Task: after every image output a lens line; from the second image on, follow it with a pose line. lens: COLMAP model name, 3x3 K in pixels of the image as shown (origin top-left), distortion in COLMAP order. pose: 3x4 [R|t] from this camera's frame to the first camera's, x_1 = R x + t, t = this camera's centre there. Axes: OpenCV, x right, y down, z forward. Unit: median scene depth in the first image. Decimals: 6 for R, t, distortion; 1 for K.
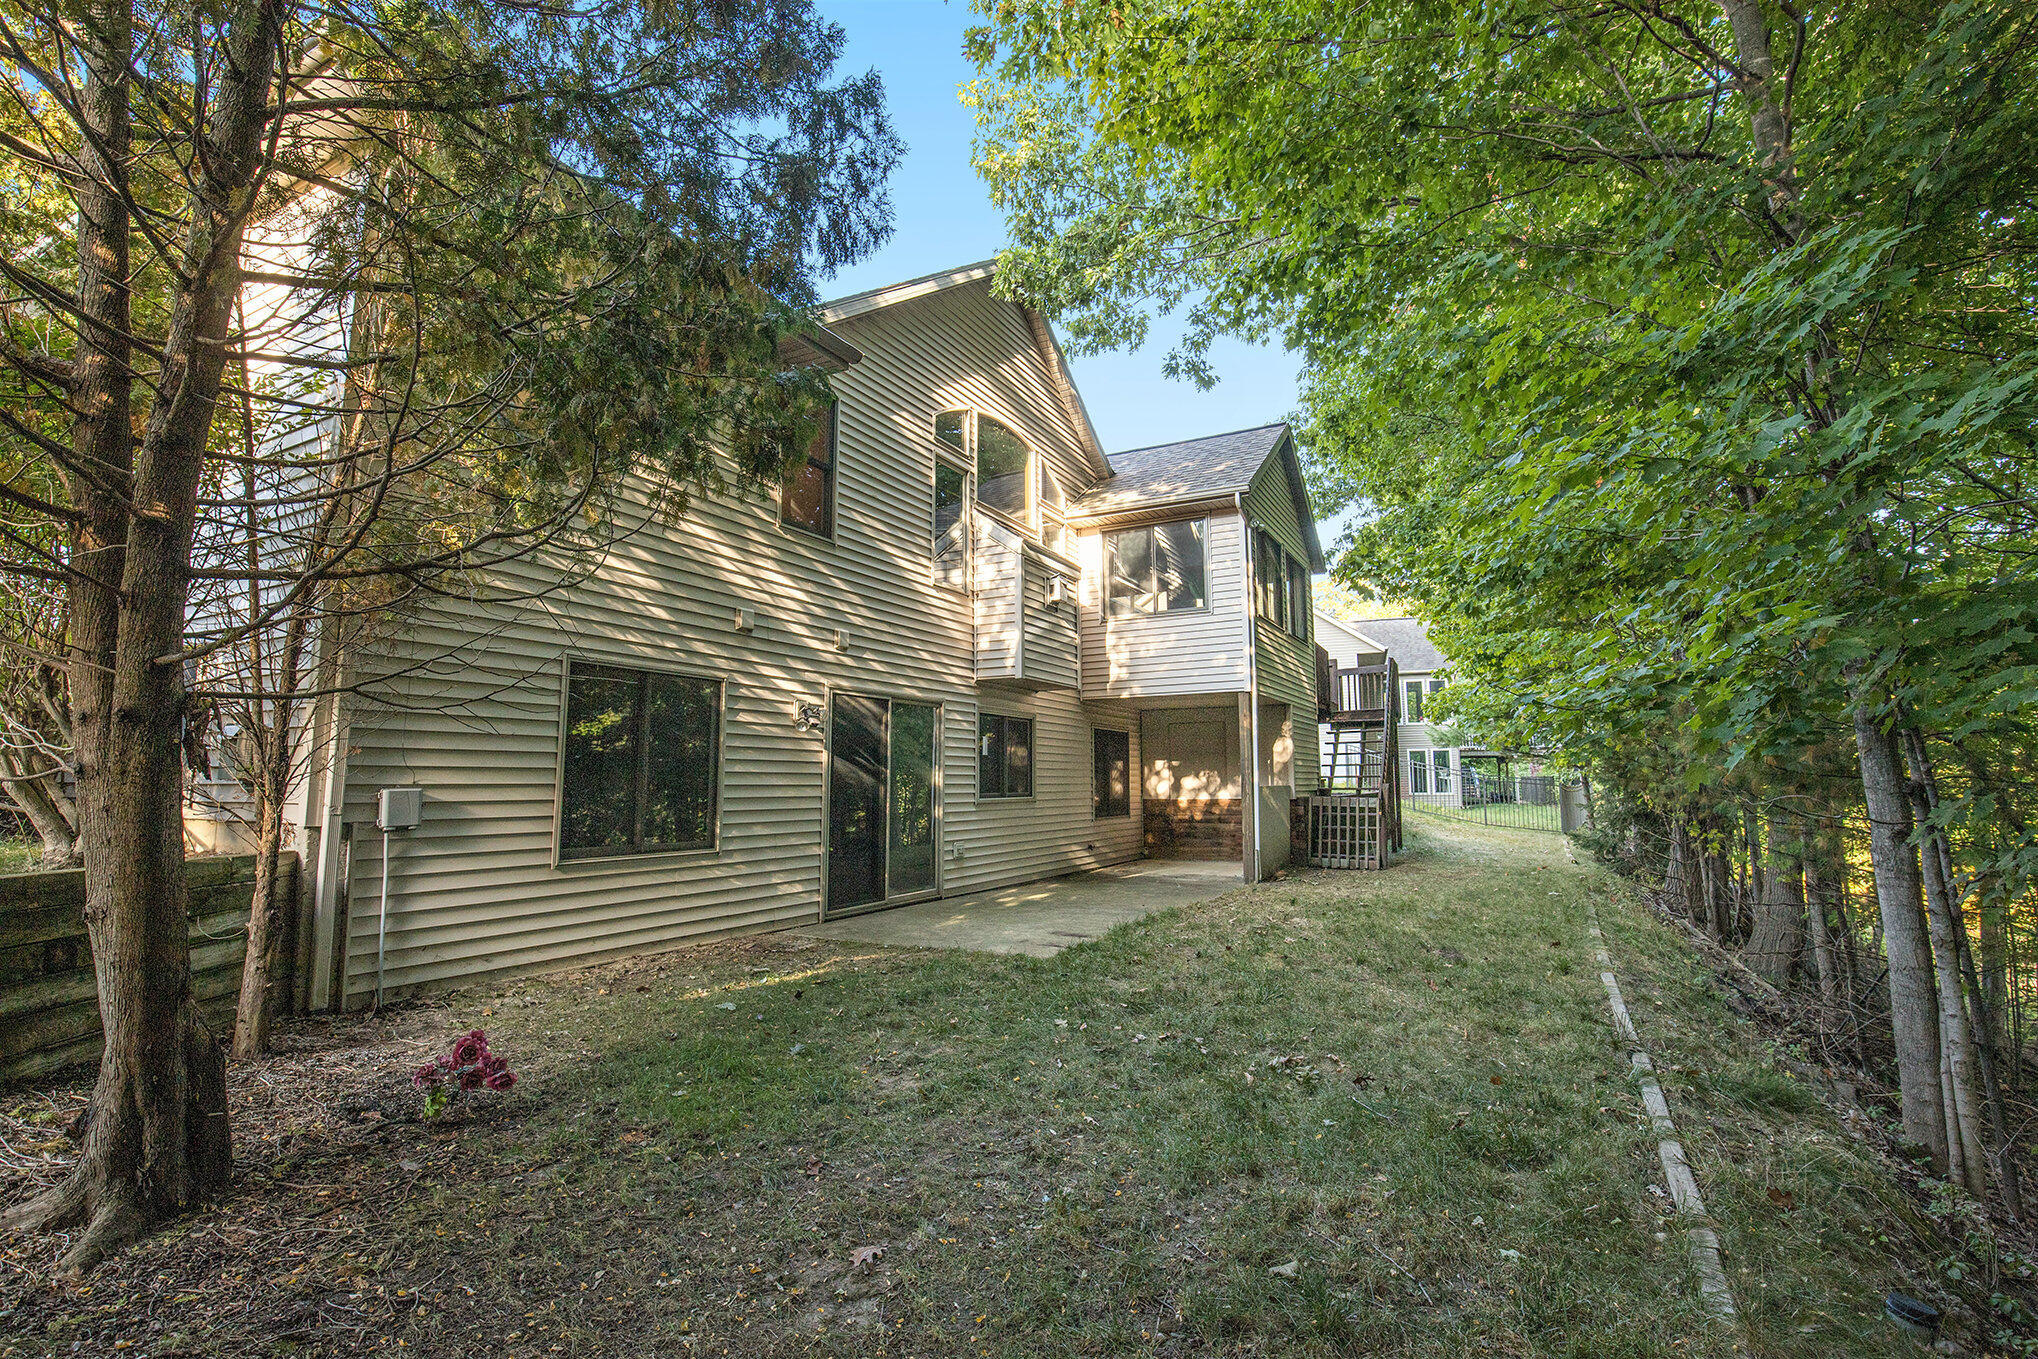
lens RADIAL K [[948.2, 0, 1019.4], [0, 948.2, 673.5], [0, 0, 1]] dist [0.001543, 0.000012]
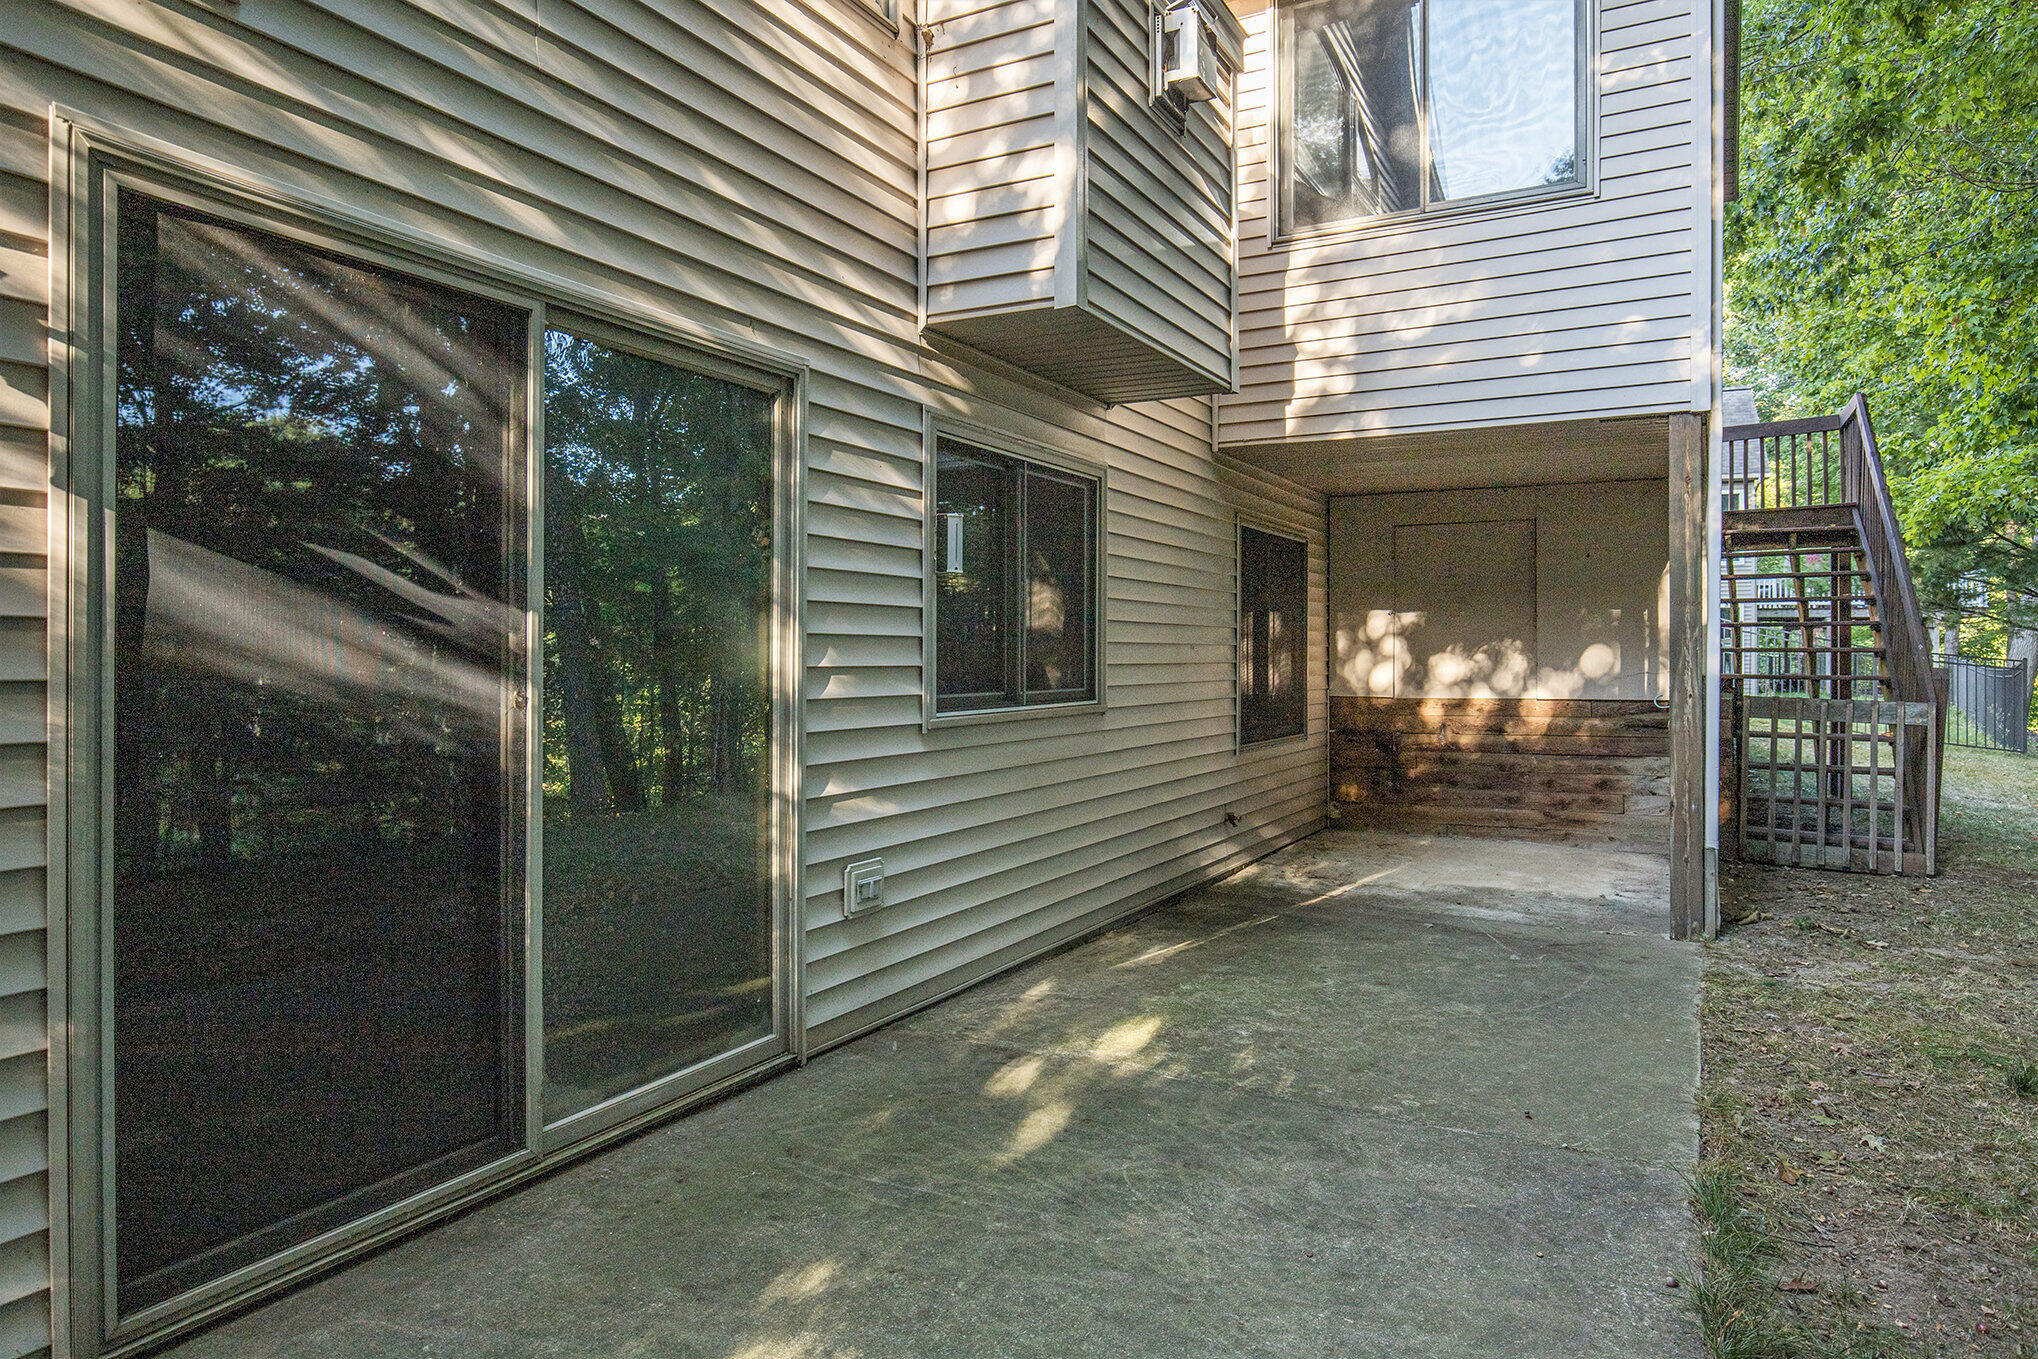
lens RADIAL K [[1264.7, 0, 1020.0], [0, 1264.7, 669.5], [0, 0, 1]] dist [0.002105, 0.000361]
pose [[0.999743, 0.010243, -0.020248, -0.006091], [-0.007575, 0.991784, 0.127703, 0.059095], [0.021390, -0.127516, 0.991606, 0.546082]]
